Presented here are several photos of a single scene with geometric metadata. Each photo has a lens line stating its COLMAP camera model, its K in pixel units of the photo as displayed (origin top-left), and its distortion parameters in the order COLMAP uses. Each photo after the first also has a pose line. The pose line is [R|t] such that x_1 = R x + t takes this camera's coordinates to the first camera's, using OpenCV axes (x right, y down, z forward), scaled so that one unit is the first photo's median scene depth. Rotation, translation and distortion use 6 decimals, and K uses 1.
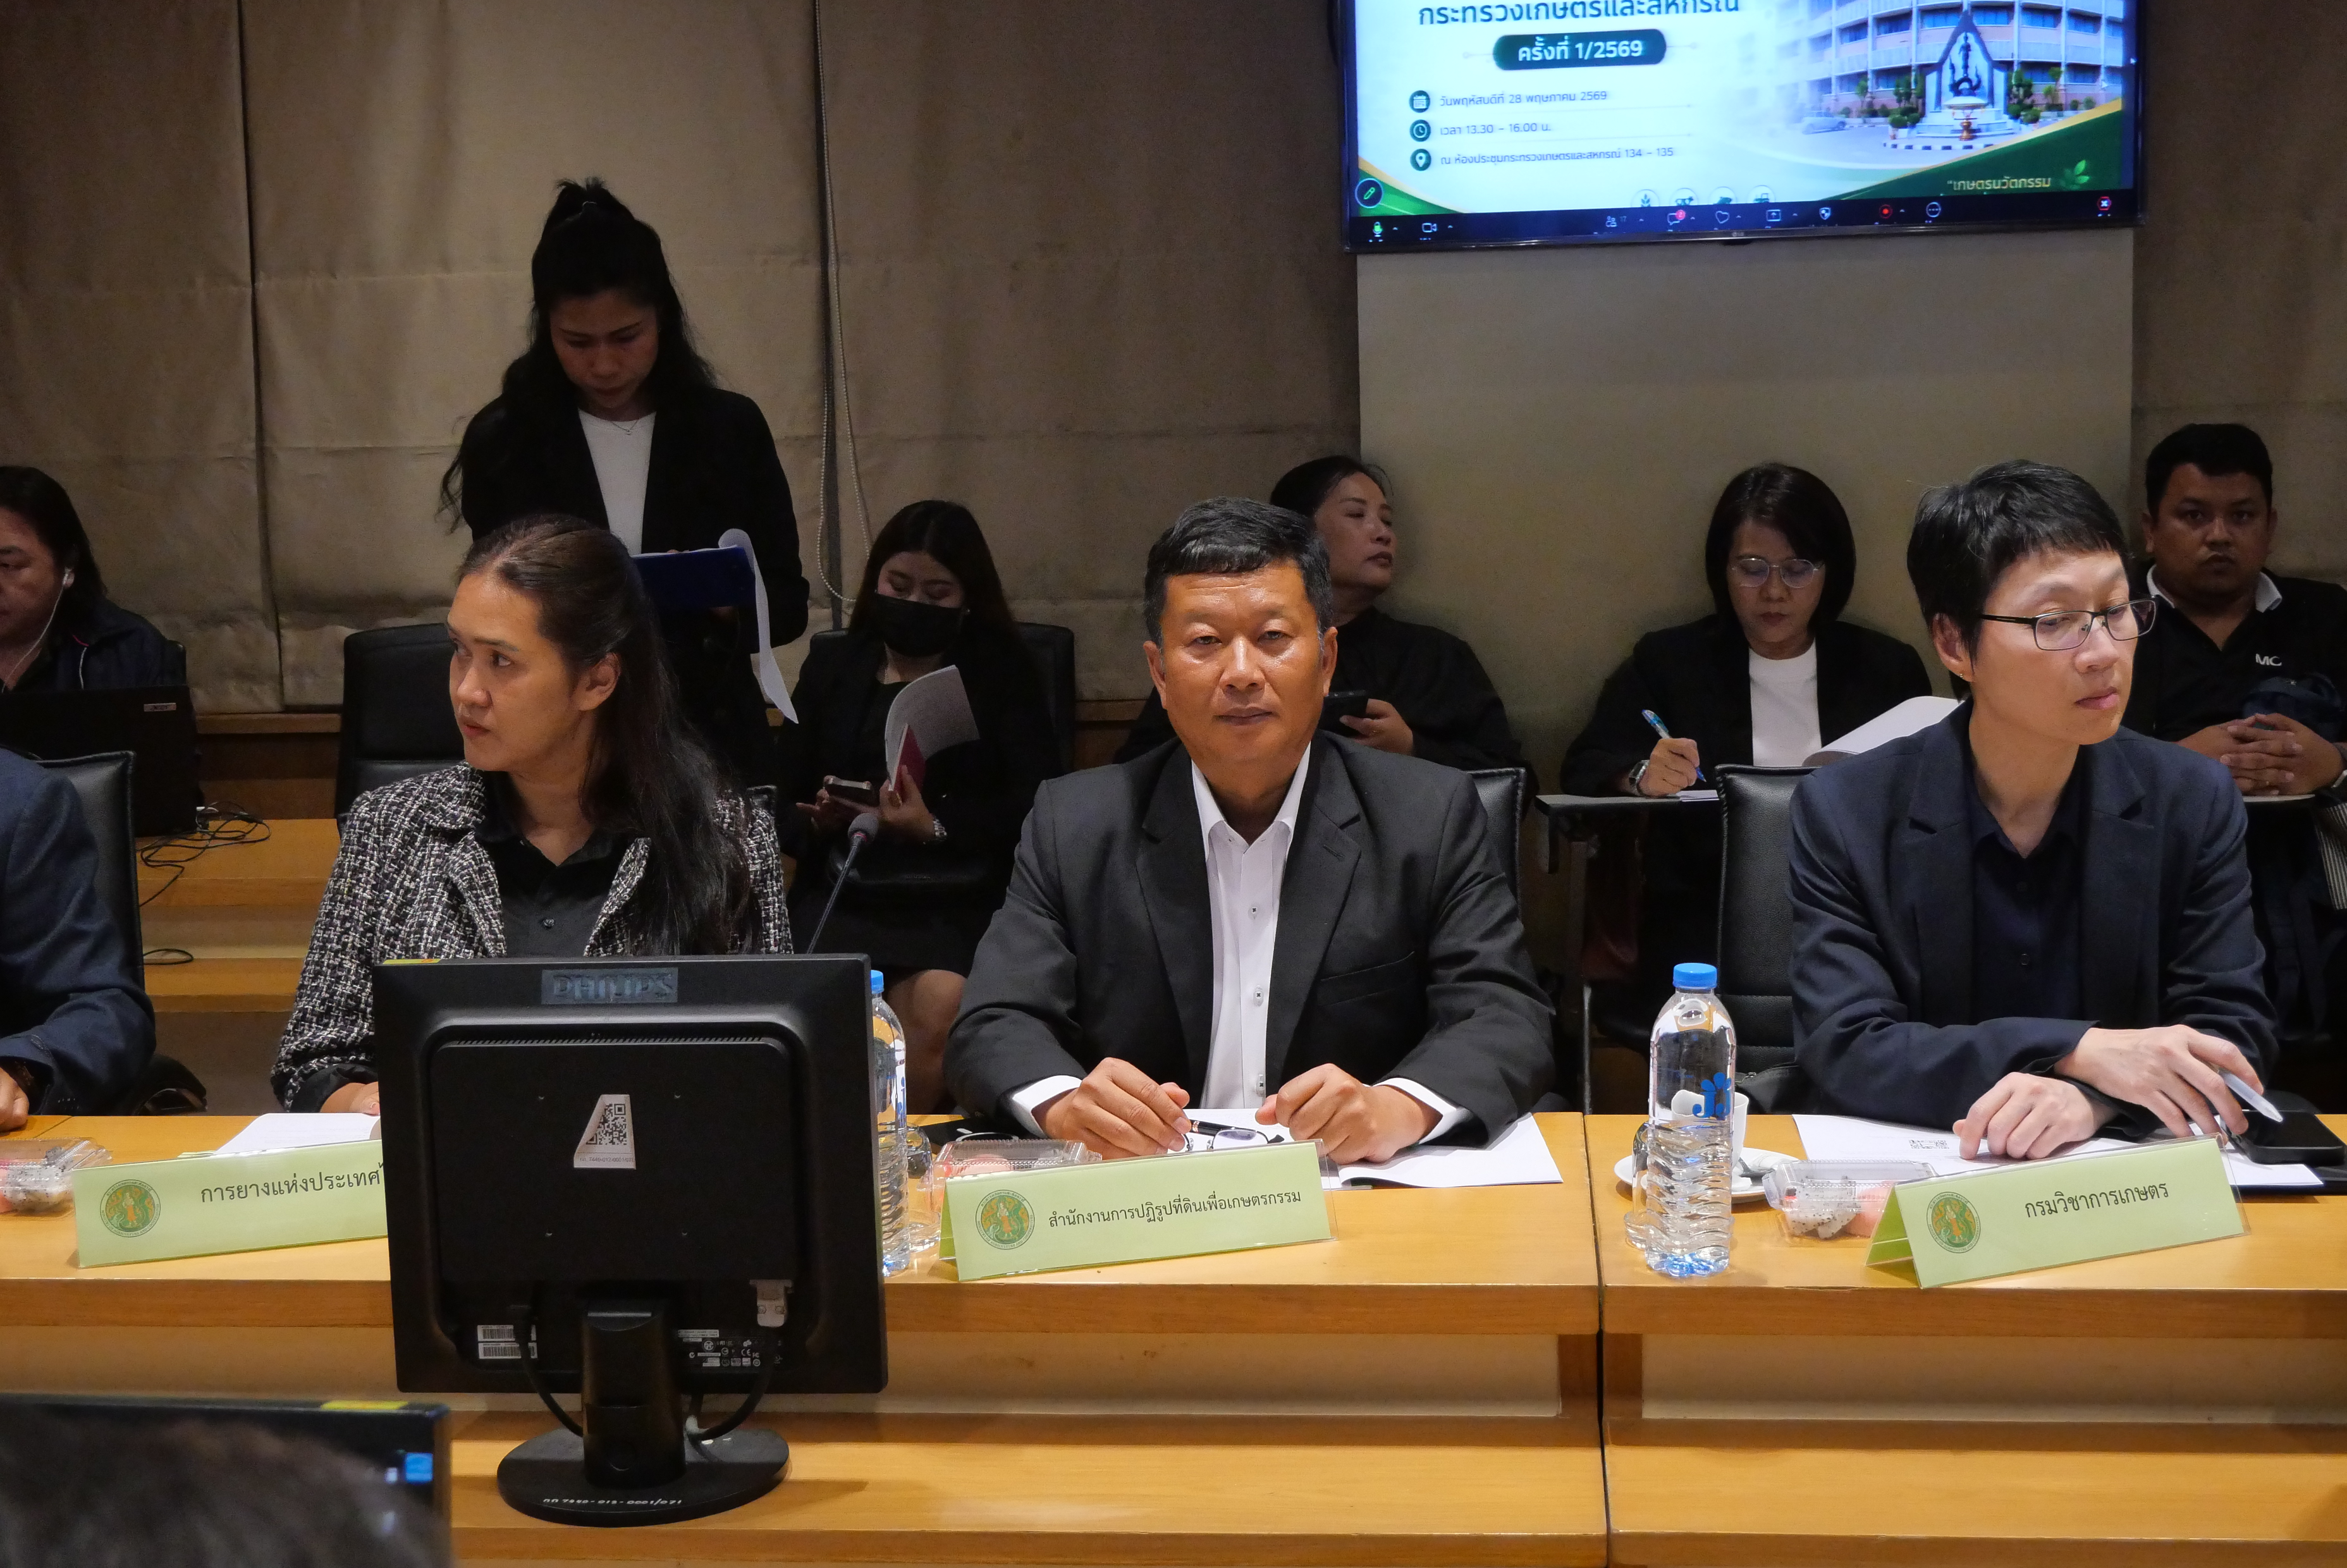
lens RADIAL K [[3534.8, 0, 1168.7], [0, 3534.8, 791.1], [0, 0, 1]] dist [0.025869, -0.069411]
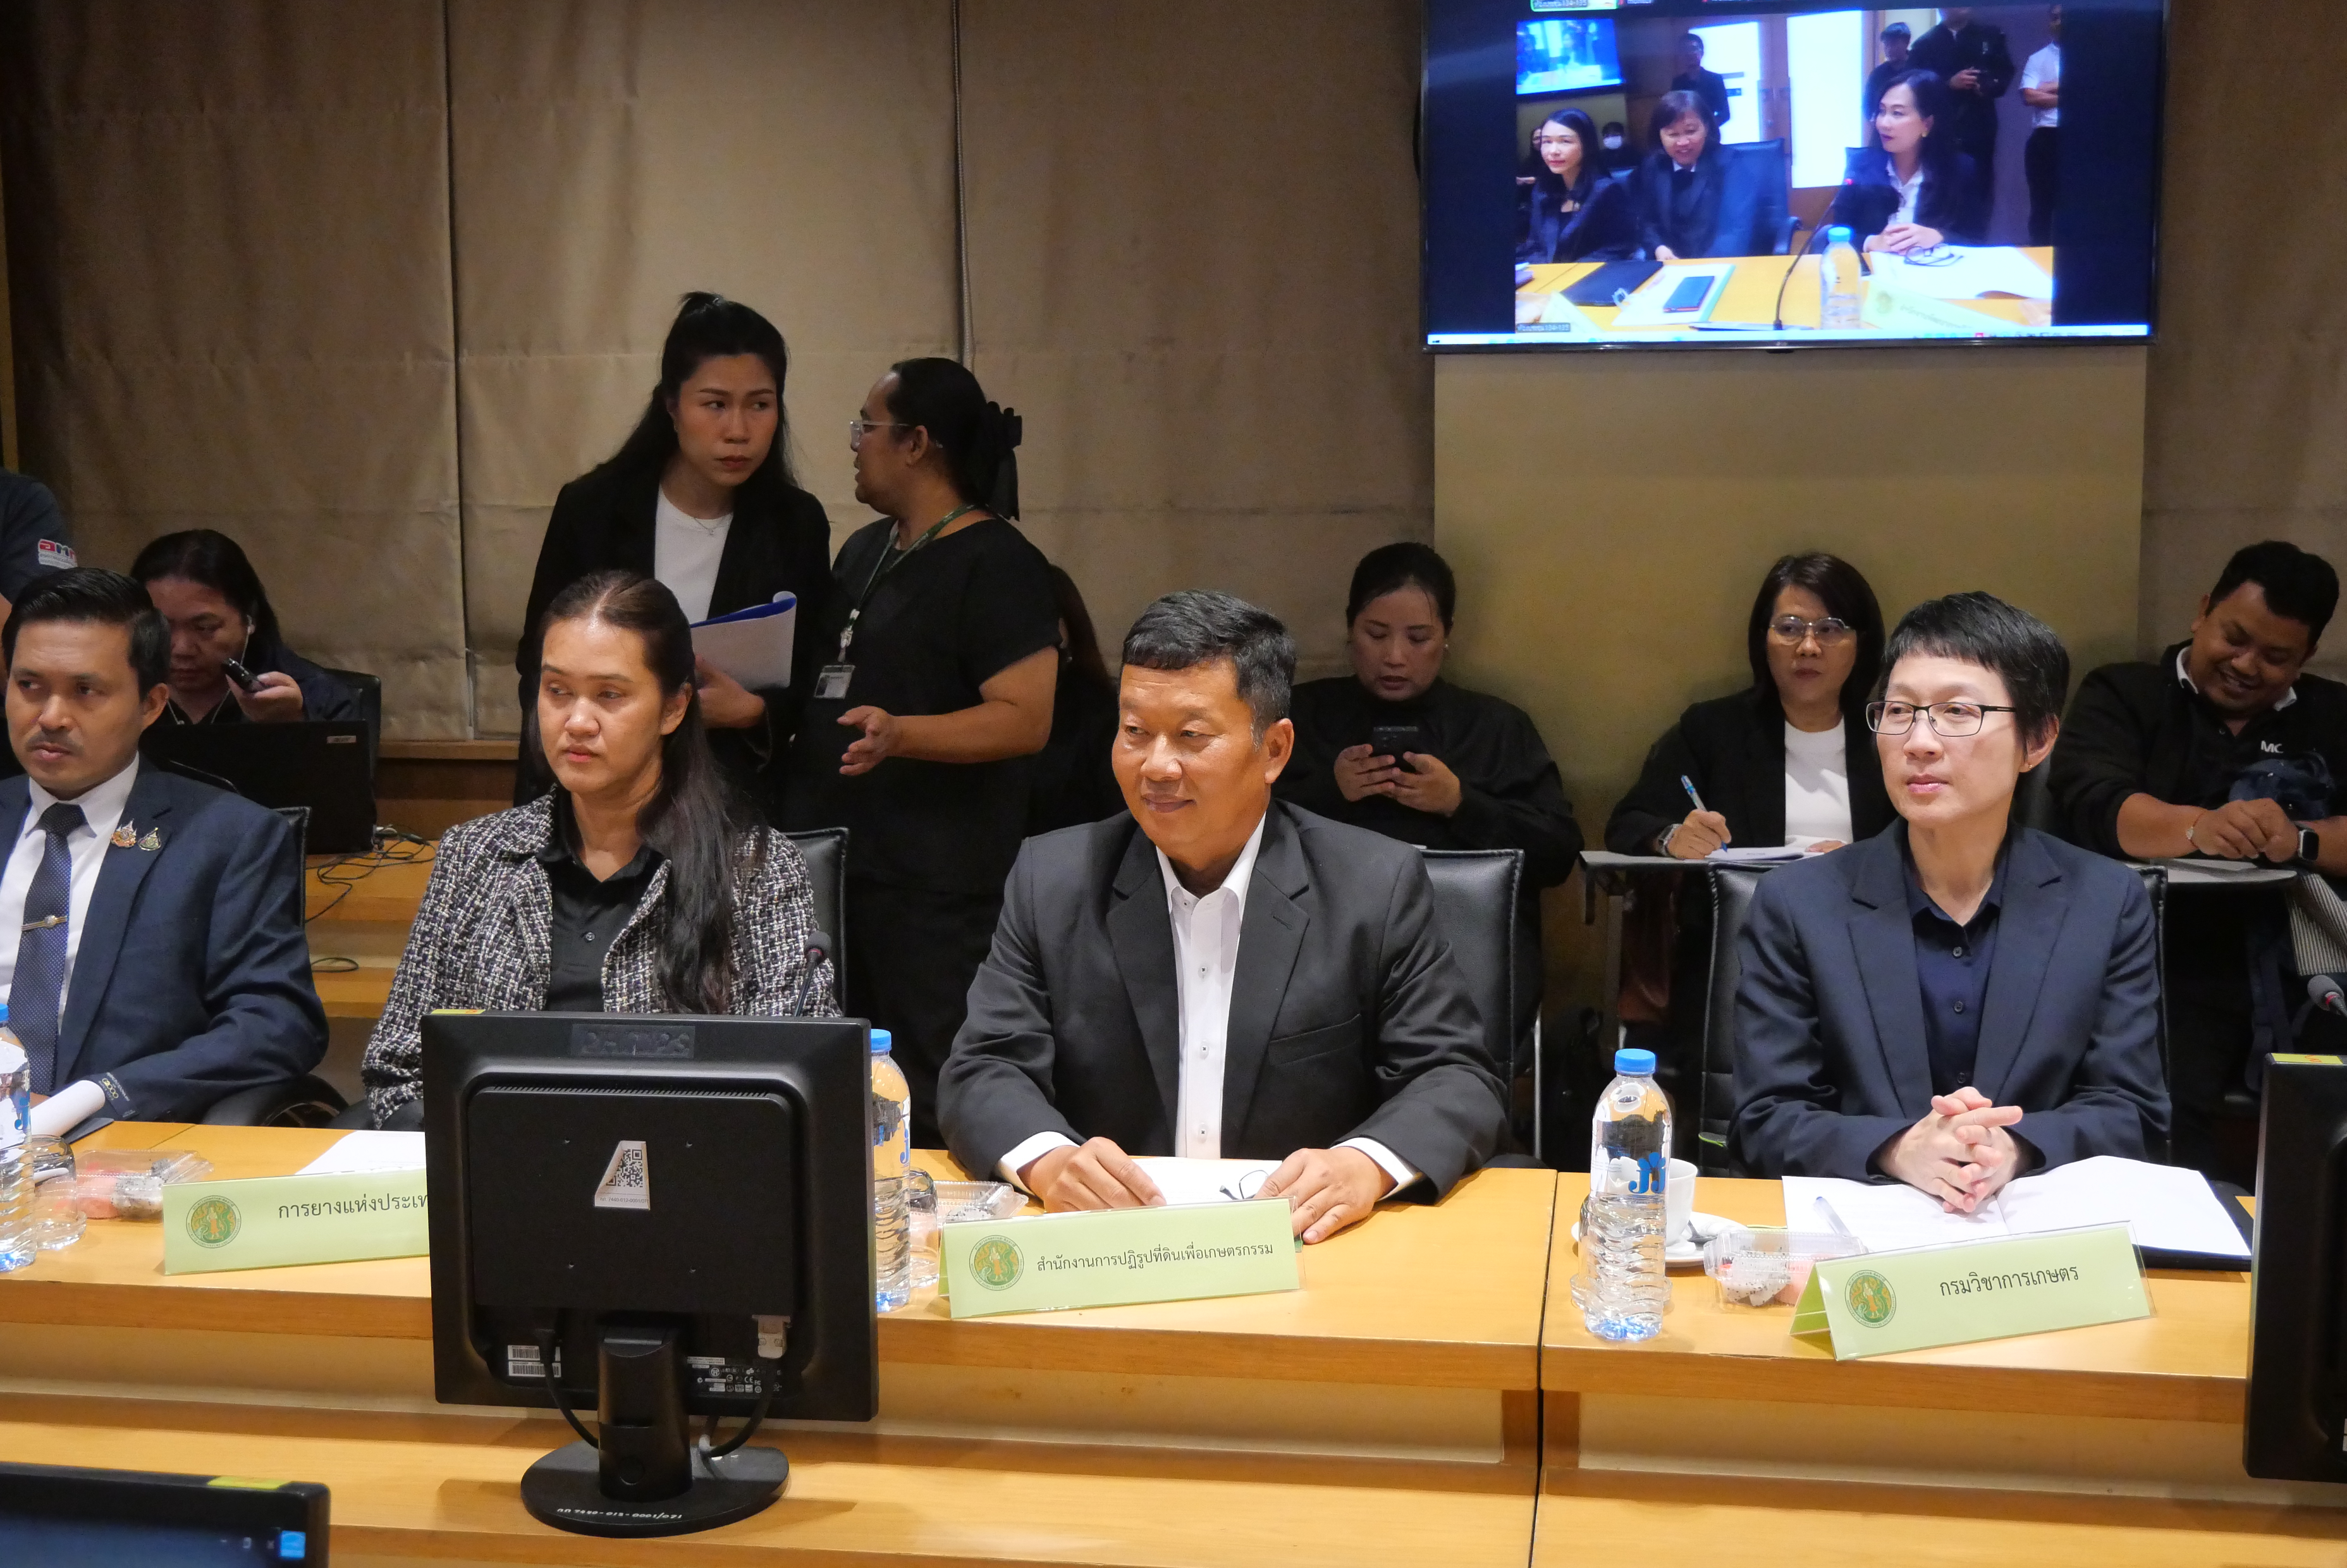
lens RADIAL K [[3138.0, 0, 1186.6], [0, 3138.0, 775.7], [0, 0, 1]] dist [0.003673, 0.041460]
pose [[0.998437, 0.027866, -0.048444, 0.054563], [-0.028215, 0.999581, -0.006525, -0.023989], [0.048242, 0.007882, 0.998805, 0.036402]]
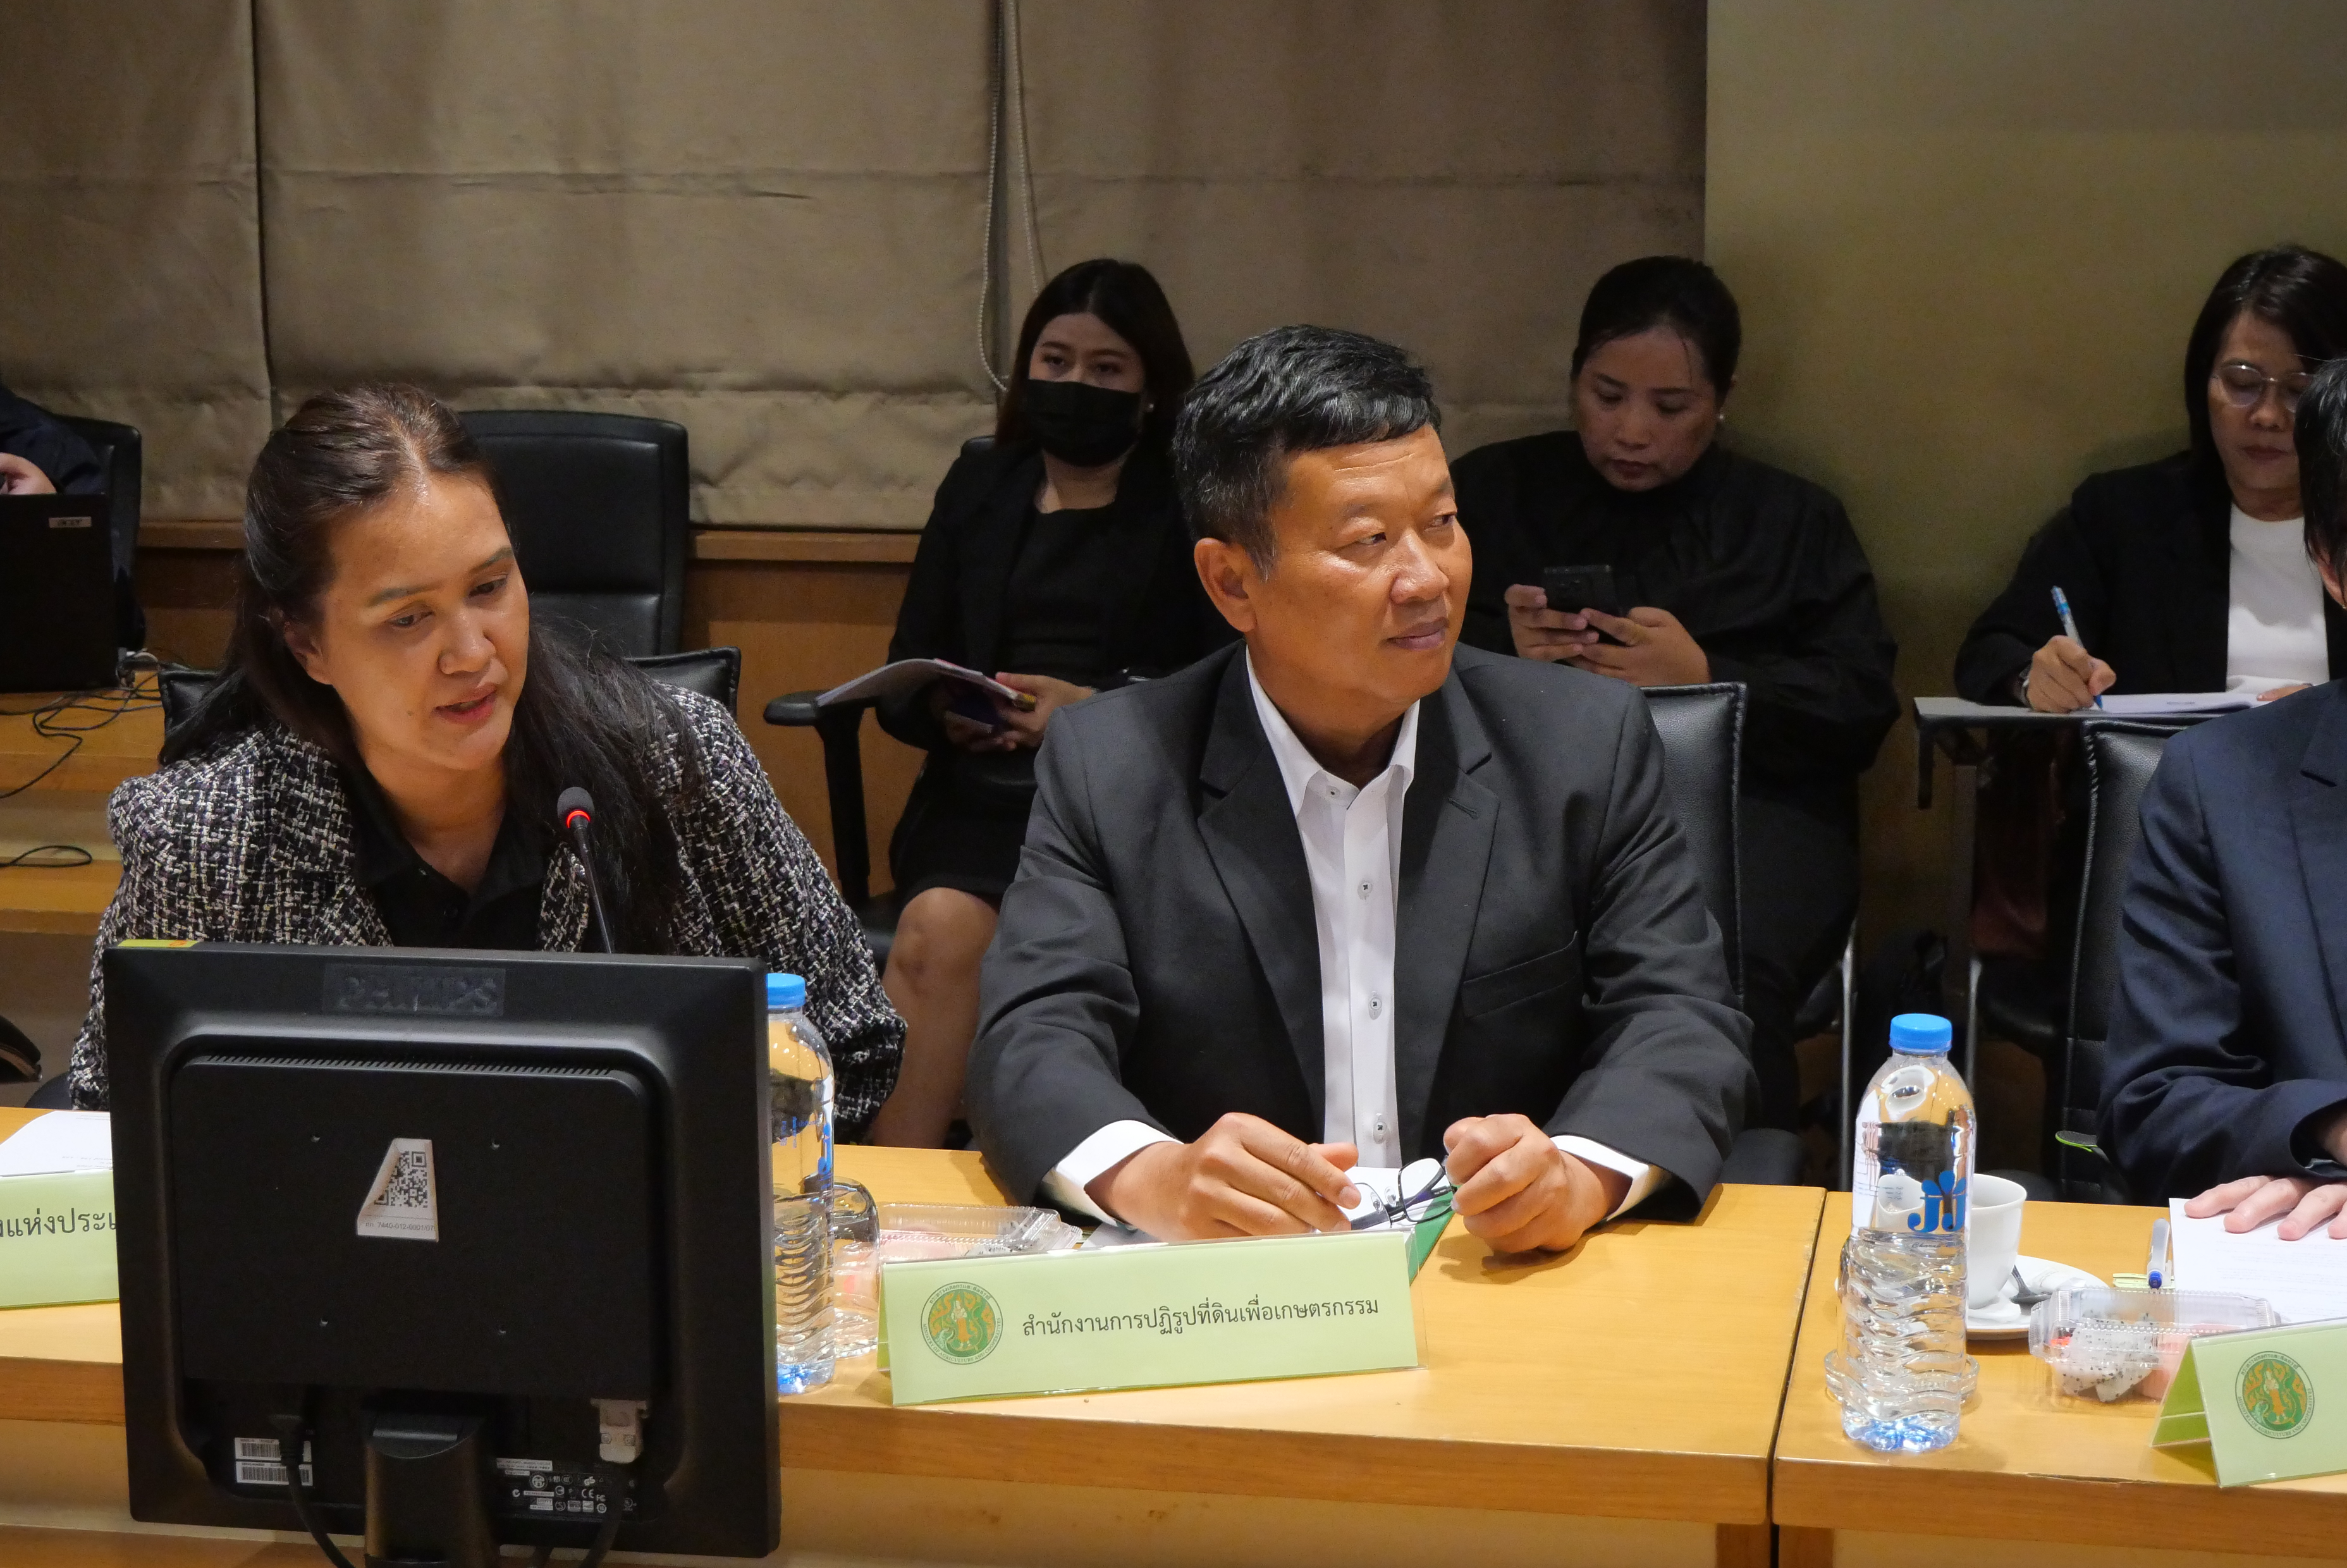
lens RADIAL K [[4643.6, 0, 1185.4], [0, 4643.6, 786.7], [0, 0, 1]] dist [0.024629, -0.103704]
pose [[0.995034, 0.036455, -0.092619, 0.083829], [-0.032633, 0.998565, 0.042455, -0.031179], [0.094034, -0.039222, 0.994796, 0.056553]]
